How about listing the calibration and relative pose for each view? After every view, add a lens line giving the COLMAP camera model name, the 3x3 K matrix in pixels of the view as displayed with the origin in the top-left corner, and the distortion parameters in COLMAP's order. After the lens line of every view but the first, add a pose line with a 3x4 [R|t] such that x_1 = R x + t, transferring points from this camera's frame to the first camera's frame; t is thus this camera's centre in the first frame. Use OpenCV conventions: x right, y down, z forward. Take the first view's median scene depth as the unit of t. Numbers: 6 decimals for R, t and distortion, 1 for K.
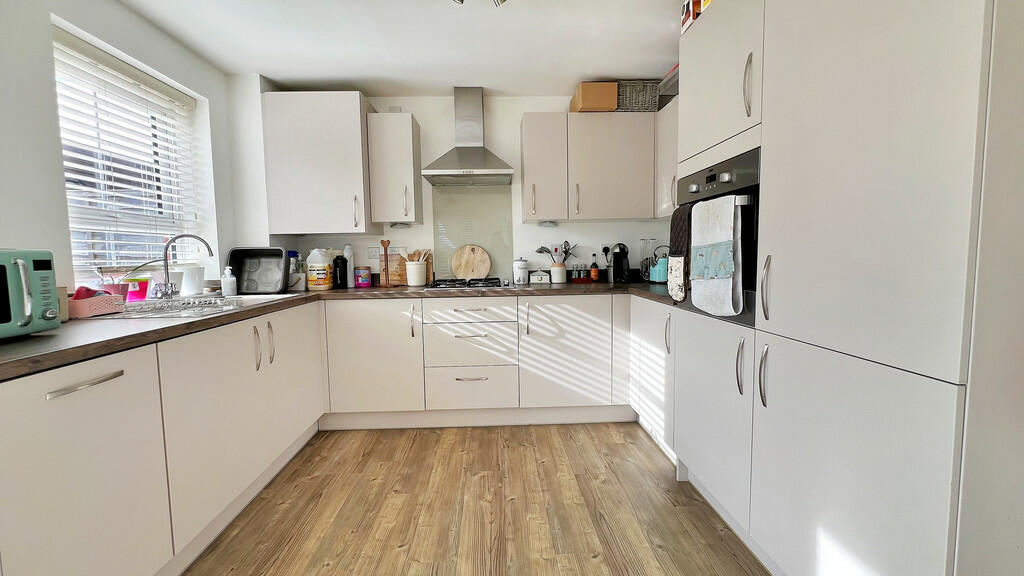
lens RADIAL K [[399.6, 0, 513.3], [0, 399.6, 287.6], [0, 0, 1]] dist [-0.005044, -0.000310]
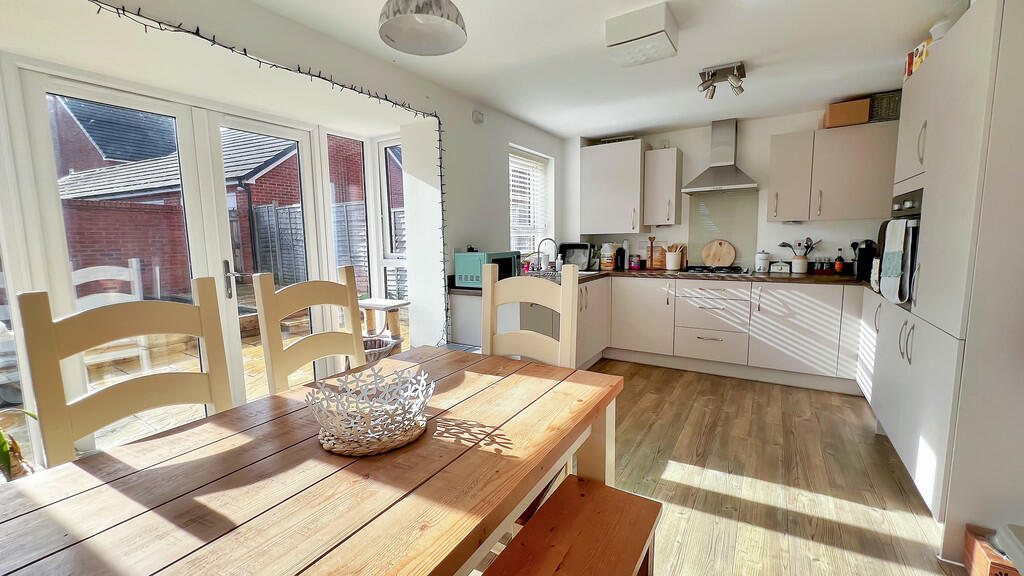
lens RADIAL K [[399.6, 0, 509.5], [0, 399.6, 287.2], [0, 0, 1]] dist [-0.005044, -0.000310]
pose [[0.807982, 0.070671, -0.584954, 0.130890], [-0.041818, 0.997155, 0.062709, -0.009163], [0.587721, -0.026206, 0.808639, -0.520761]]
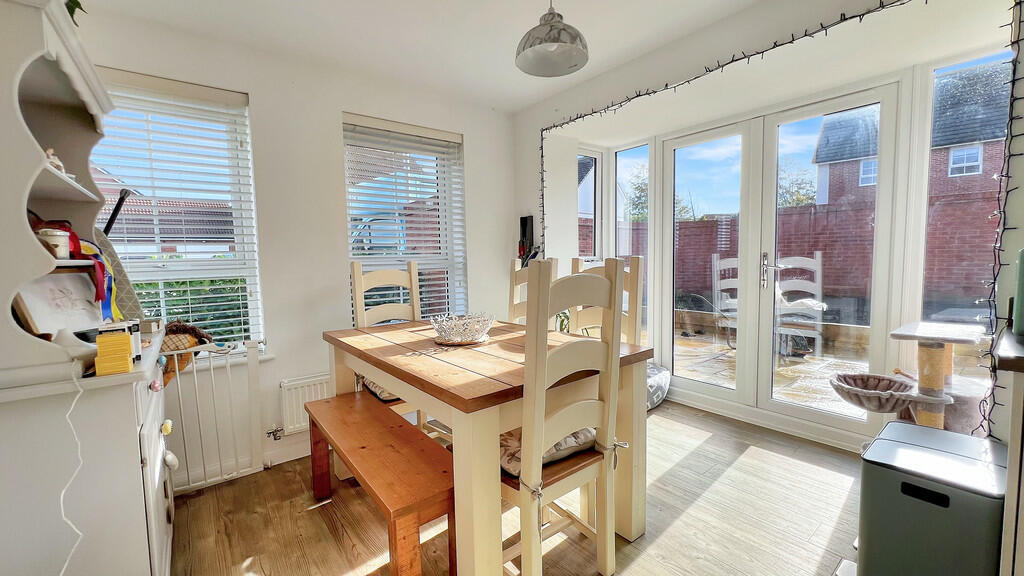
lens RADIAL K [[399.6, 0, 505.9], [0, 399.6, 289.2], [0, 0, 1]] dist [-0.005044, -0.000310]
pose [[-0.809672, 0.084802, -0.580723, 0.203850], [-0.007982, 0.987823, 0.155379, -0.113527], [0.586828, 0.130441, -0.799136, 1.786296]]
